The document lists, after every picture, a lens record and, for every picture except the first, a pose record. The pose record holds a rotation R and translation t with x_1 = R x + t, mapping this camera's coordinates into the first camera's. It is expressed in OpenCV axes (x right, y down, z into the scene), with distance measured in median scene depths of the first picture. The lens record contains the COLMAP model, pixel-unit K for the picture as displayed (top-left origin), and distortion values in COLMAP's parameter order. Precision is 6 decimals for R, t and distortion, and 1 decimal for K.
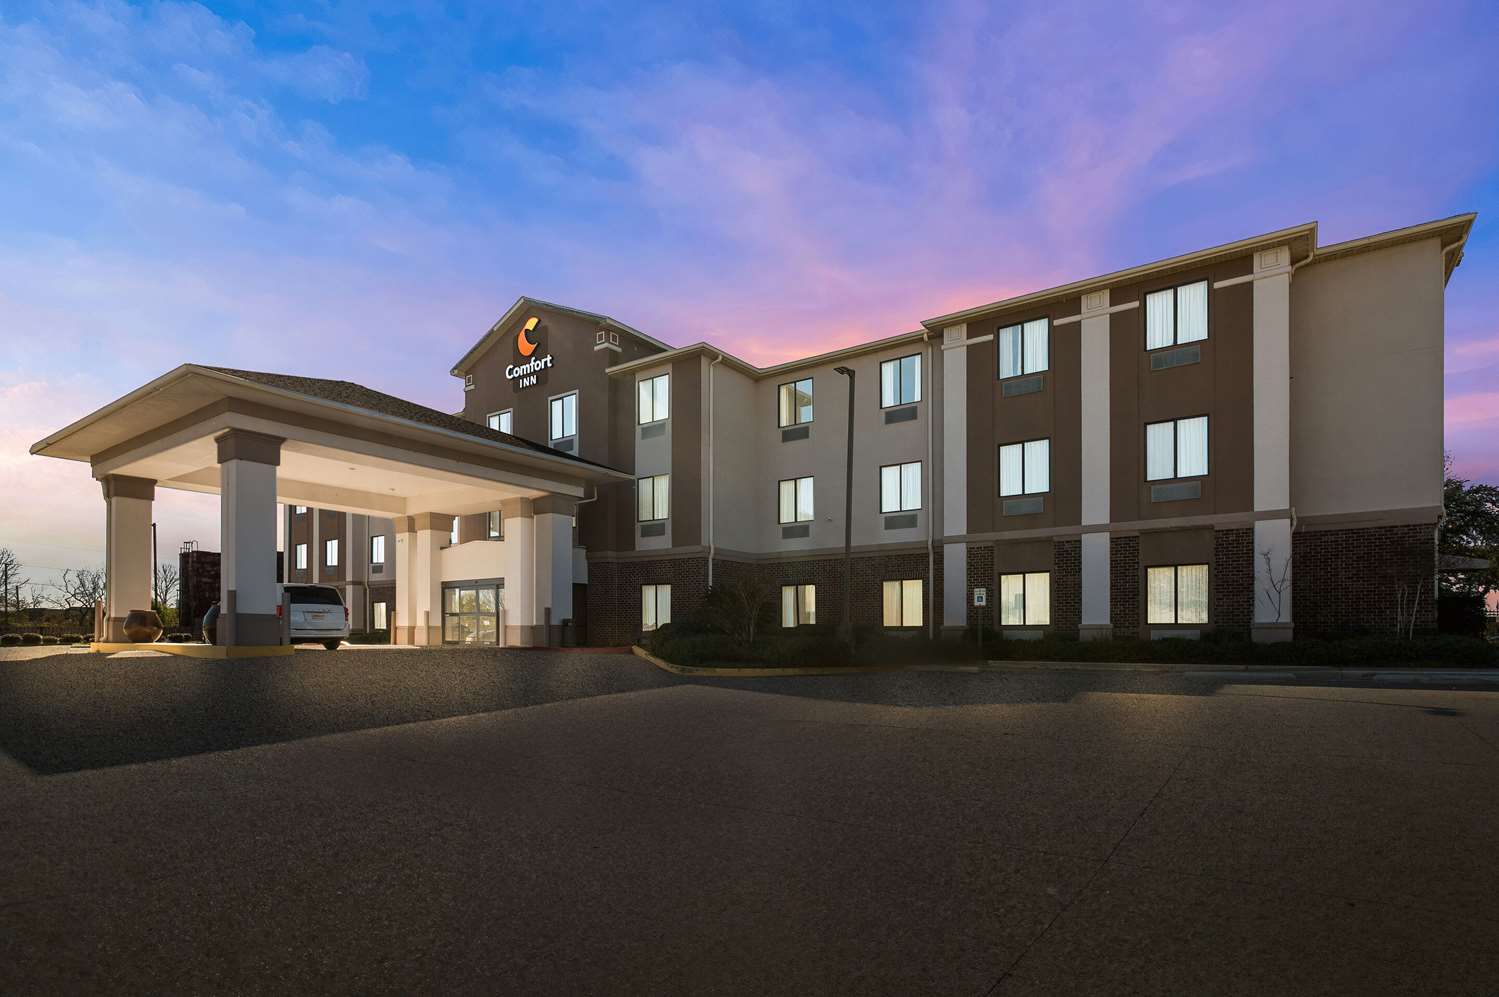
lens RADIAL K [[715.3, 0, 812.1], [0, 715.3, 496.2], [0, 0, 1]] dist [-0.000632, -0.000091]
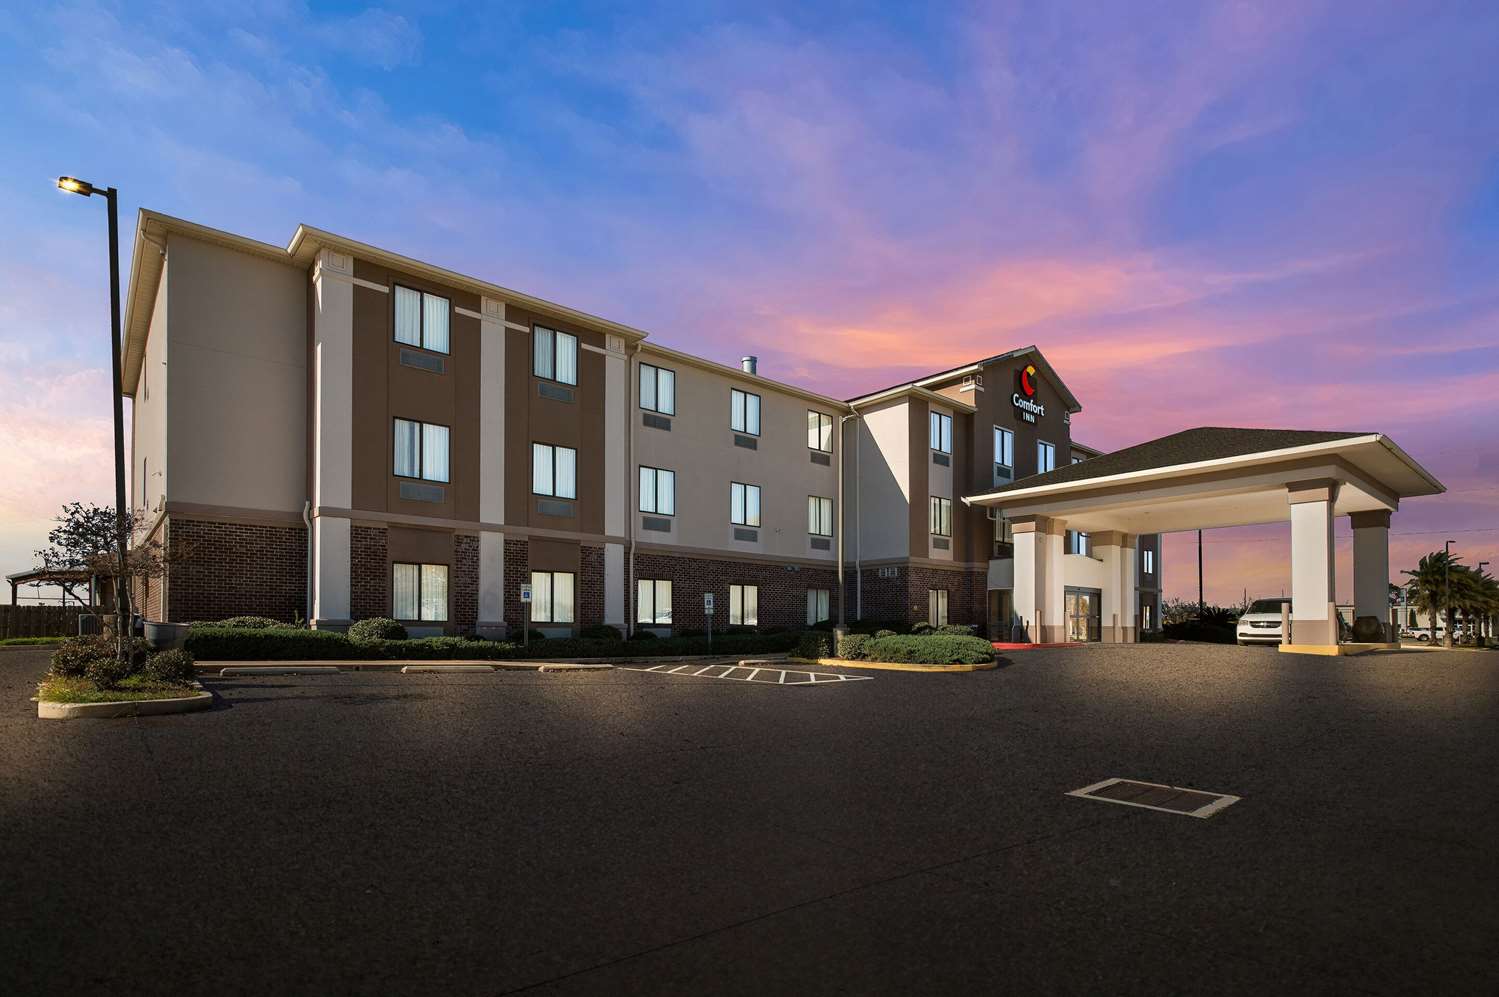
lens RADIAL K [[735.3, 0, 754.2], [0, 735.3, 451.3], [0, 0, 1]] dist [0.002713, 0.000086]
pose [[0.275538, 0.234417, 0.932270, -0.569772], [-0.189431, 0.964036, -0.186417, 0.071473], [-0.942441, -0.125236, 0.310034, 0.362475]]
